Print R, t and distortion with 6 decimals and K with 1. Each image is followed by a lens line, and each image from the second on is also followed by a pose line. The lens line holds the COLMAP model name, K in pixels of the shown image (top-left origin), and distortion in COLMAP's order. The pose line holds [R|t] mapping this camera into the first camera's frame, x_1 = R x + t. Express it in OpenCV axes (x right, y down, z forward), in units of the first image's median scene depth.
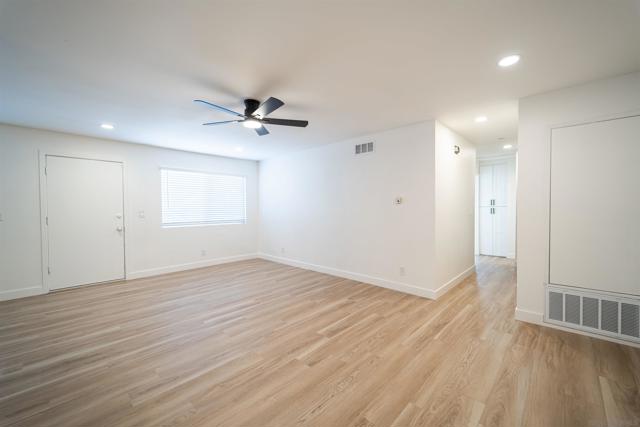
lens RADIAL K [[258.9, 0, 324.4], [0, 258.9, 212.8], [0, 0, 1]] dist [0.003207, 0.000239]
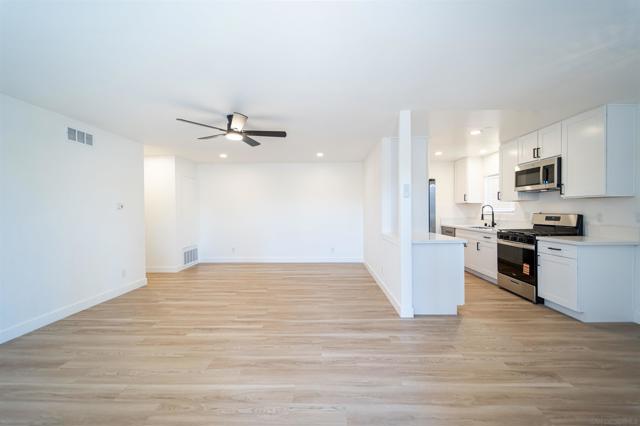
lens RADIAL K [[254.2, 0, 317.6], [0, 254.2, 211.2], [0, 0, 1]] dist [0.002423, 0.000047]
pose [[-0.654380, 0.003483, 0.756157, -1.146114], [0.025068, 0.999540, 0.017090, -0.027604], [-0.755750, 0.030138, -0.654166, 1.250311]]
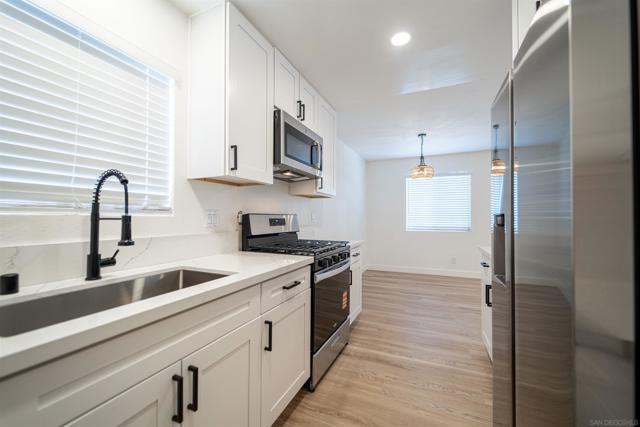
lens RADIAL K [[258.9, 0, 325.0], [0, 258.9, 222.3], [0, 0, 1]] dist [0.003207, 0.000239]
pose [[0.339171, 0.009010, -0.940682, -0.300728], [-0.010201, 0.999931, 0.005899, 0.043887], [0.940669, 0.007595, 0.339239, -0.353128]]
